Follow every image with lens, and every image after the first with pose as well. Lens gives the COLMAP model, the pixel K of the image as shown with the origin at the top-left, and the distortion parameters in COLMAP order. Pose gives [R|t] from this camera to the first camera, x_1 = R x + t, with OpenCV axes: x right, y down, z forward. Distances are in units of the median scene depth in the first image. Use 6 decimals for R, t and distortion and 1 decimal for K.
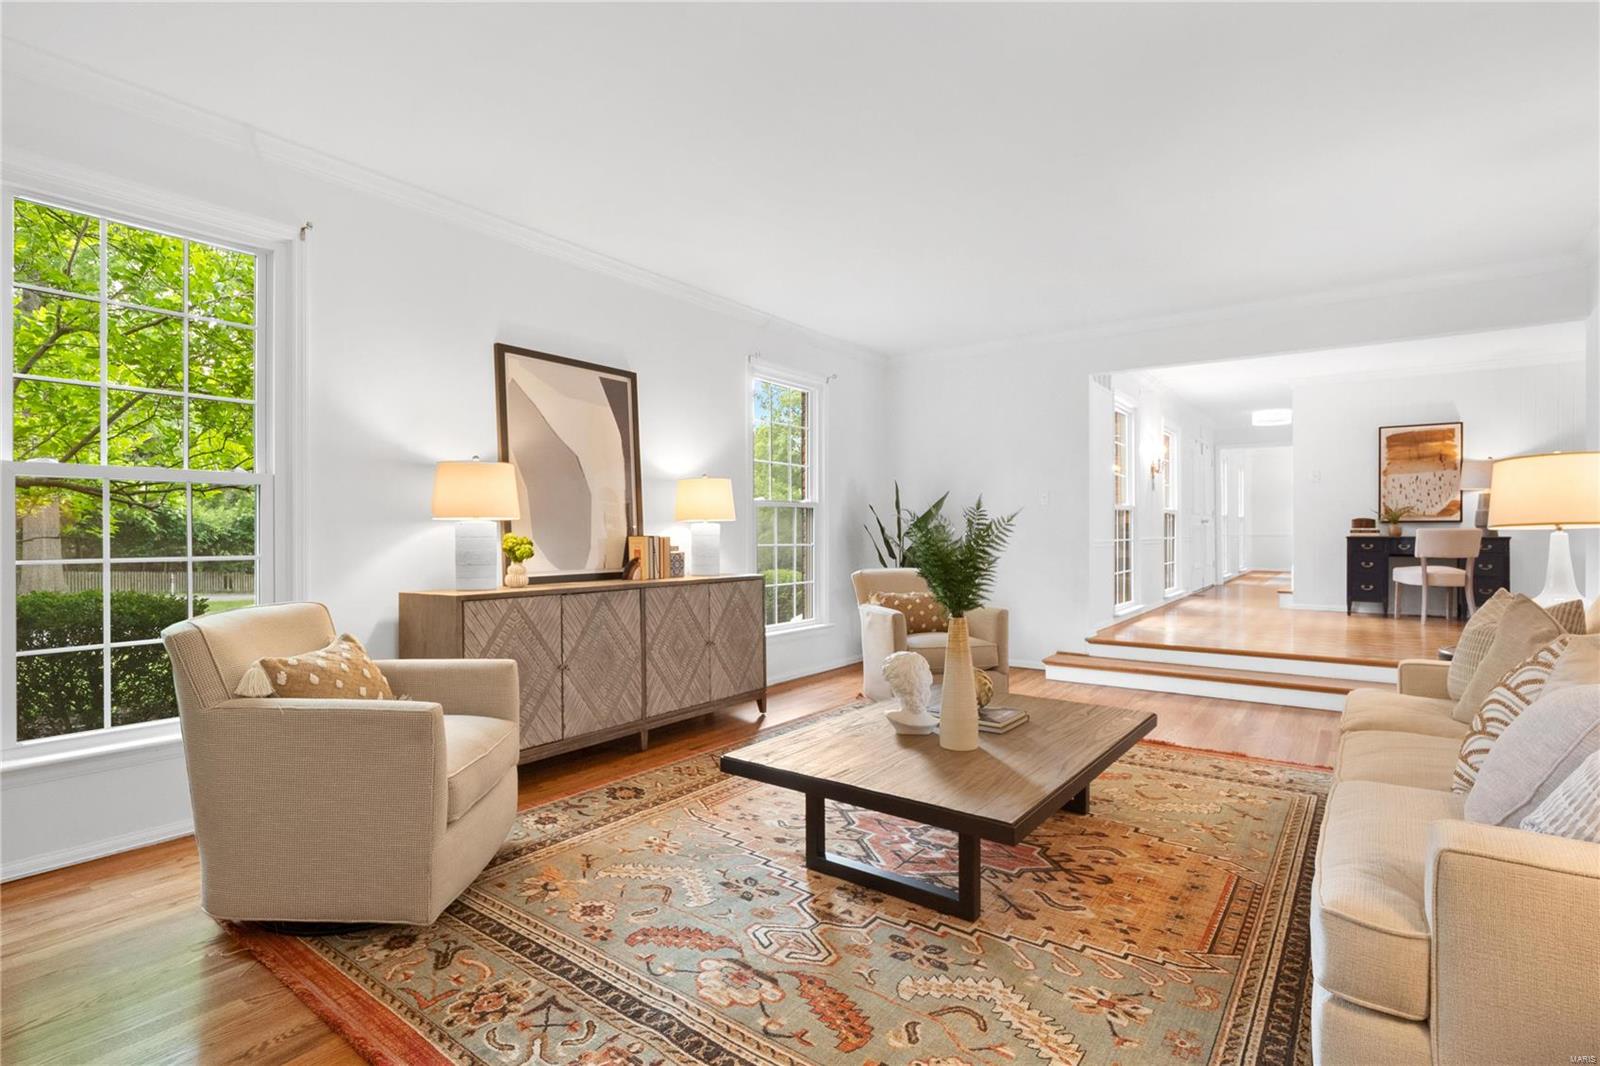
lens RADIAL K [[766.8, 0, 798.7], [0, 766.8, 529.6], [0, 0, 1]] dist [-0.001792, -0.000136]
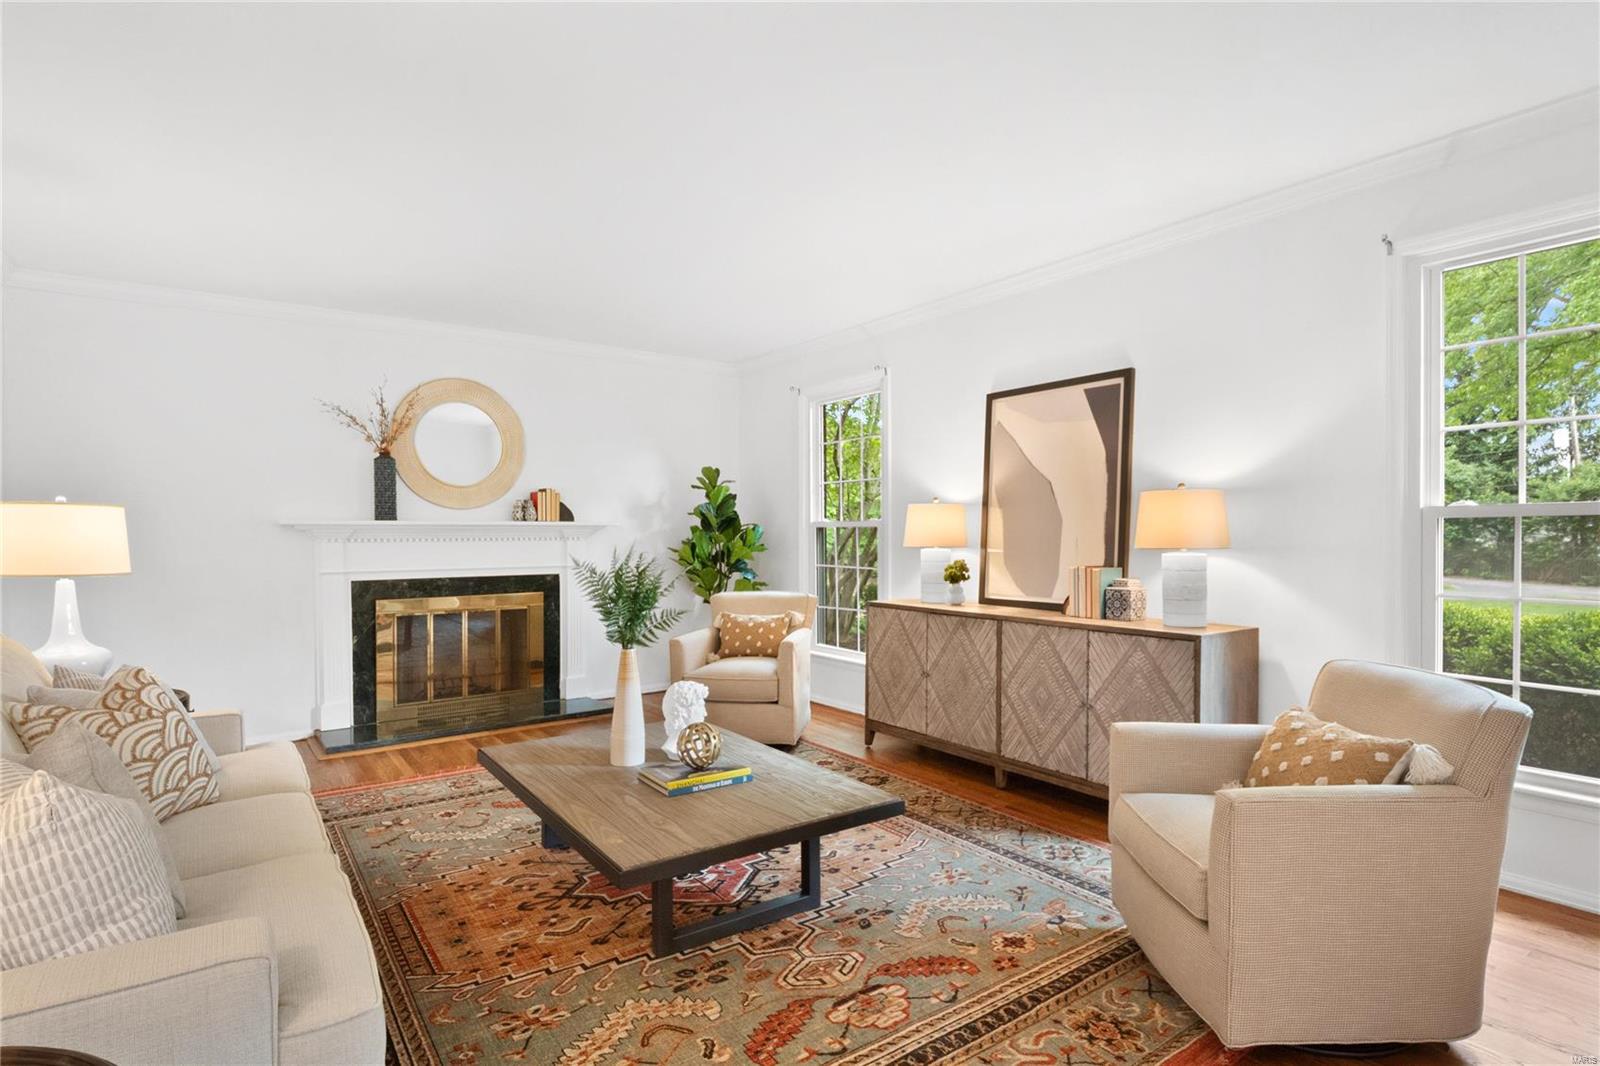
lens RADIAL K [[823.1, 0, 799.8], [0, 823.1, 543.1], [0, 0, 1]] dist [-0.000697, -0.000294]
pose [[-0.305040, 0.013425, -0.952245, 0.880021], [0.009311, 0.999895, 0.011114, -0.034870], [0.952294, -0.005476, -0.305133, 1.107796]]
